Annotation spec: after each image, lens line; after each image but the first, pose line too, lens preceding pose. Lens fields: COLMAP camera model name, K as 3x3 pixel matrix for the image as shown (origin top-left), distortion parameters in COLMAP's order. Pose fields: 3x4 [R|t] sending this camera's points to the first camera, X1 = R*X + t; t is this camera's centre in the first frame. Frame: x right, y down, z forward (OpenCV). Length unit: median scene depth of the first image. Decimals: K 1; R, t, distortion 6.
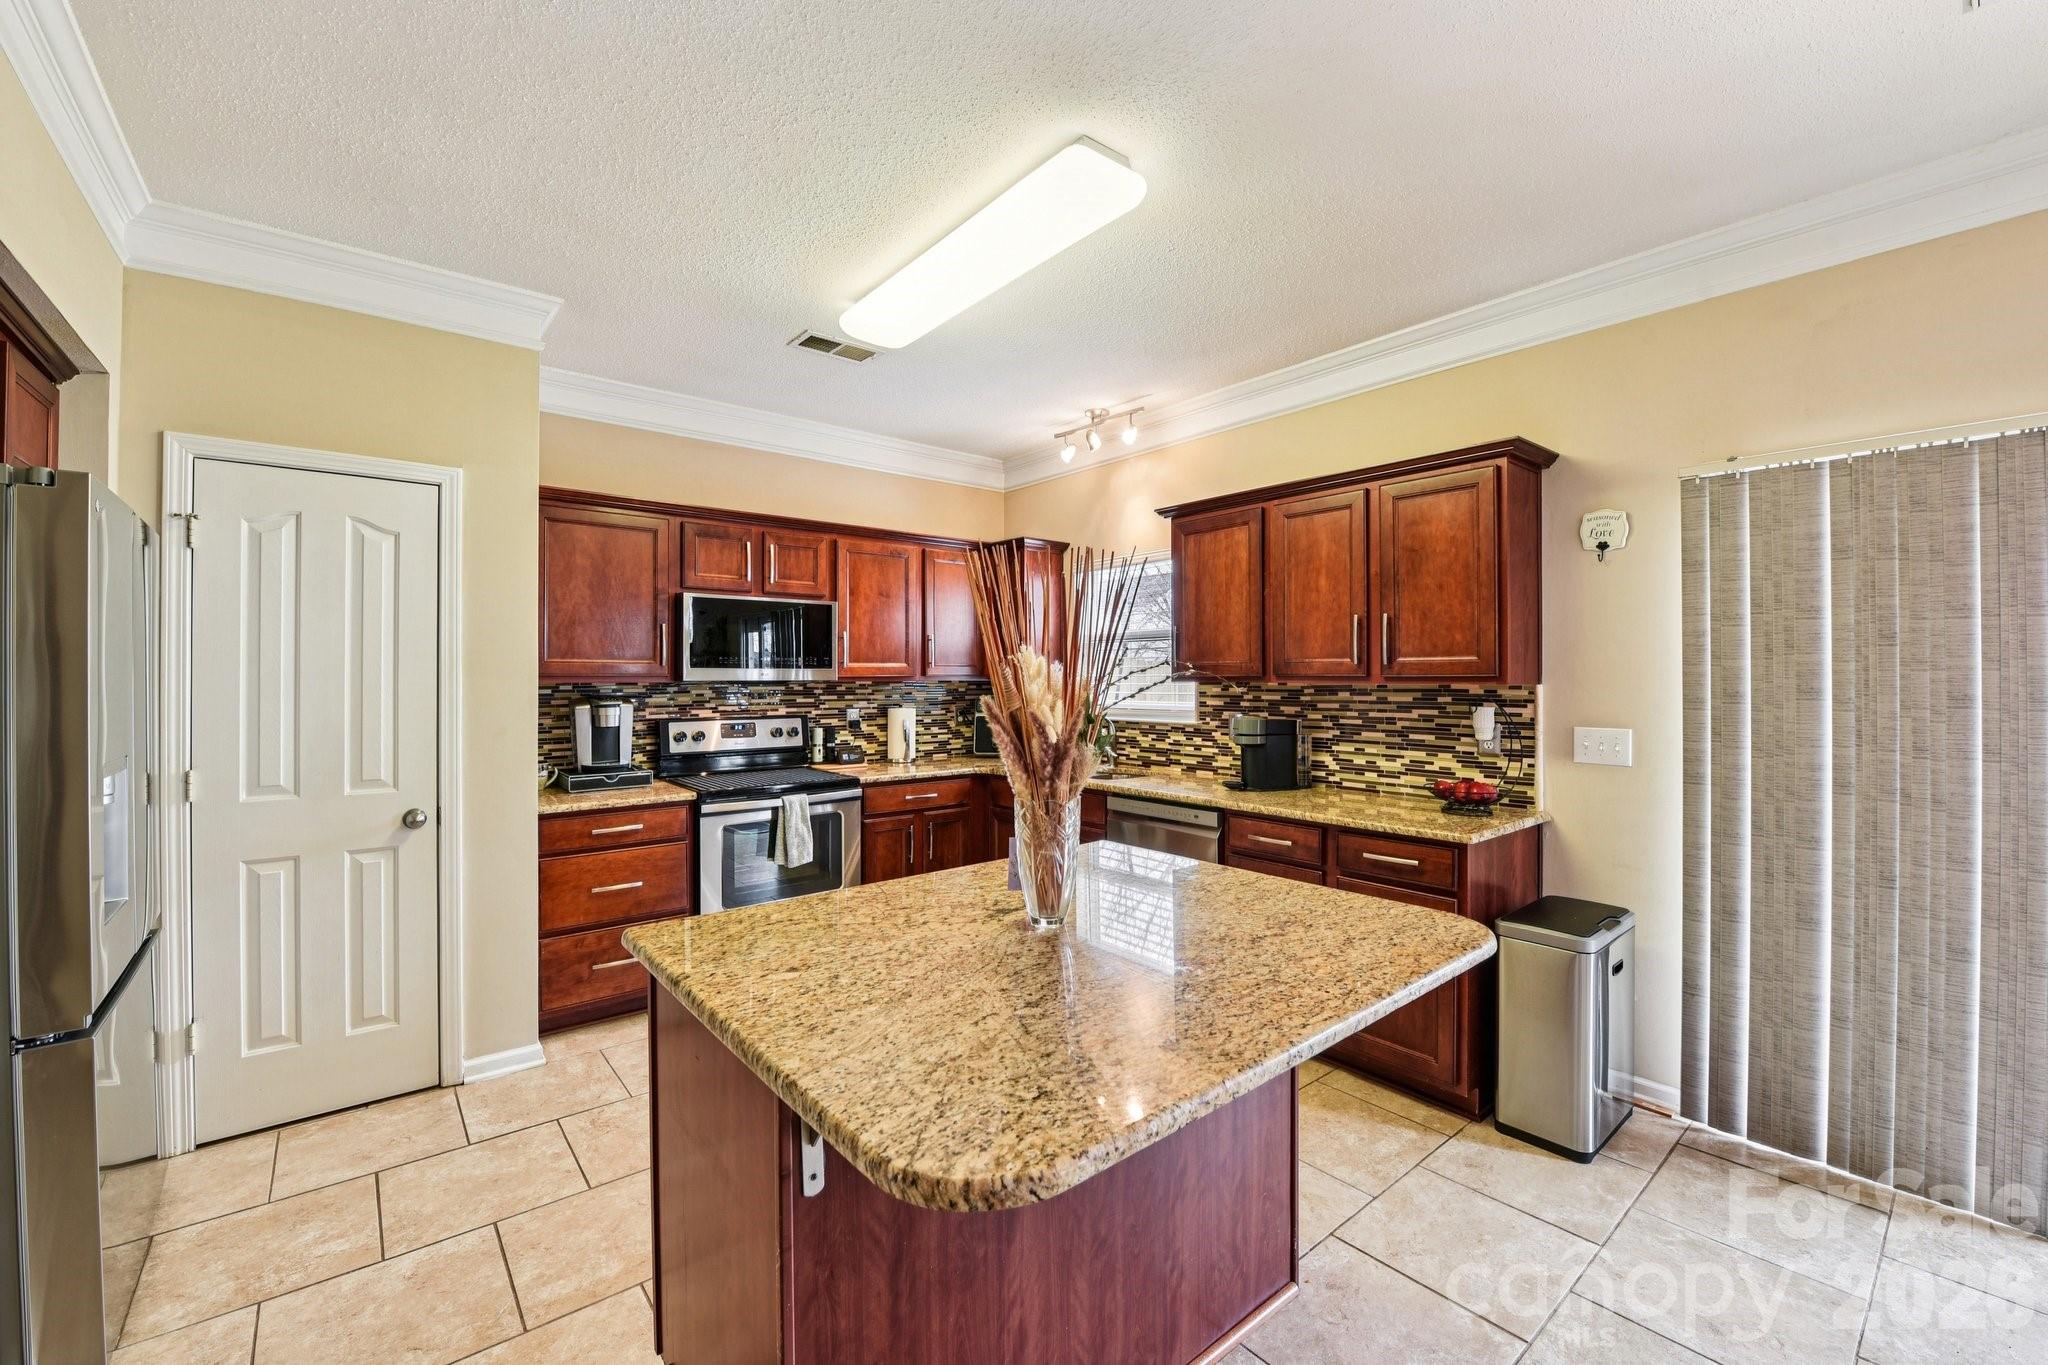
lens RADIAL K [[828.9, 0, 1024.3], [0, 828.9, 675.6], [0, 0, 1]] dist [-0.019453, -0.000332]
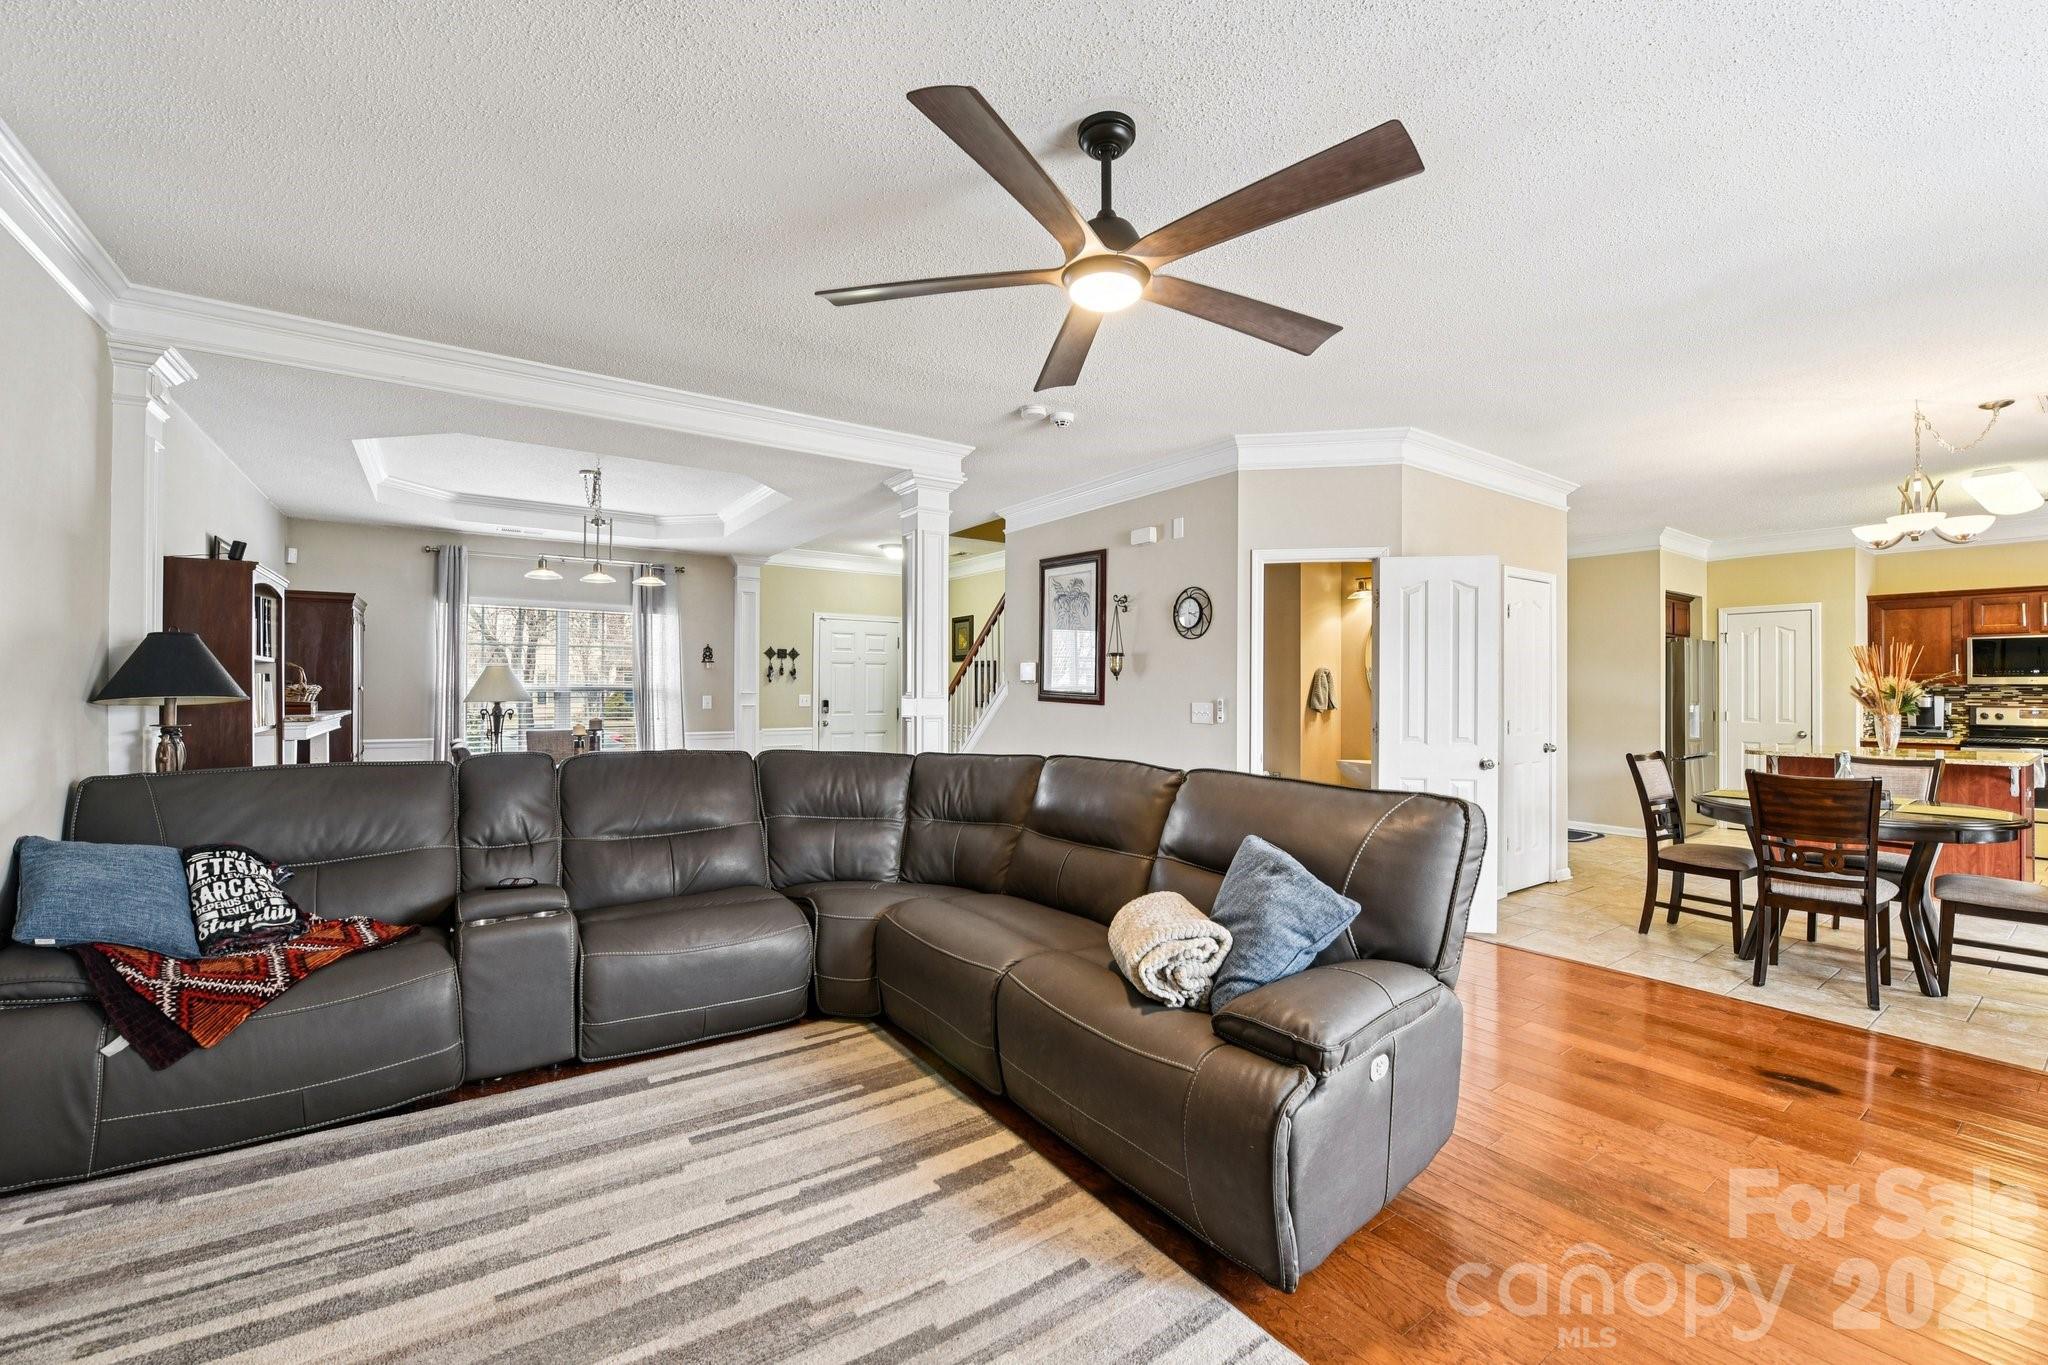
lens RADIAL K [[833.8, 0, 1029.5], [0, 833.8, 679.9], [0, 0, 1]] dist [-0.020532, 0.000219]
pose [[-0.076363, -0.007283, -0.997054, 1.638547], [0.000587, 0.999973, -0.007349, 0.008730], [0.997080, -0.001147, -0.076356, -1.020266]]
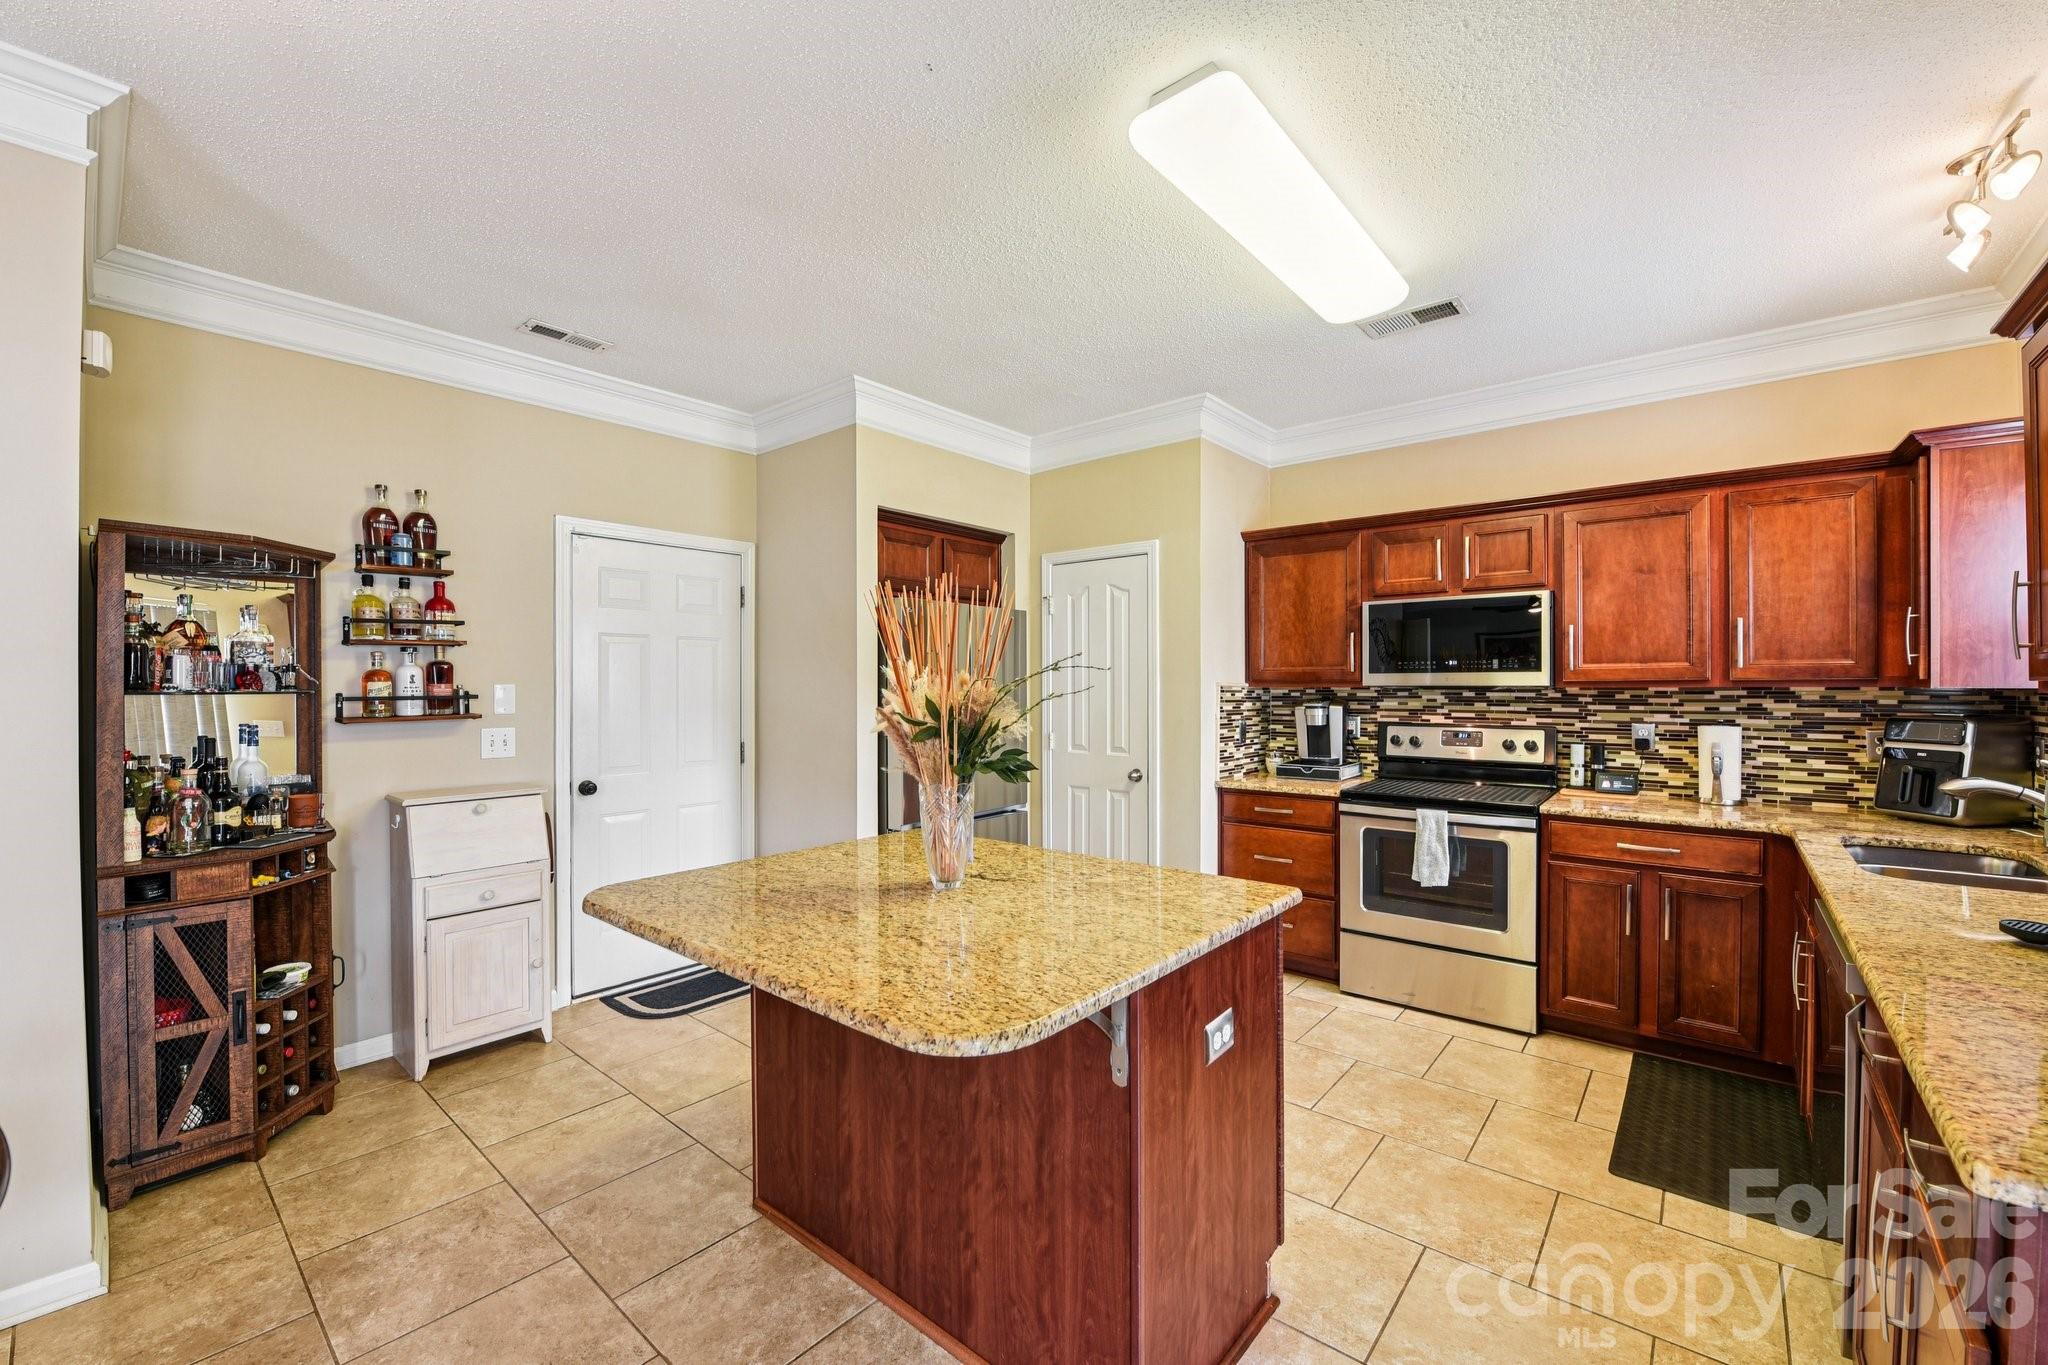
lens RADIAL K [[819.9, 0, 1021.8], [0, 819.9, 686.1], [0, 0, 1]] dist [-0.022331, -0.000107]
pose [[0.174193, 0.004404, -0.984702, 0.548454], [0.004484, 0.999976, 0.005265, -0.000838], [0.984701, -0.005332, 0.174169, 0.400718]]
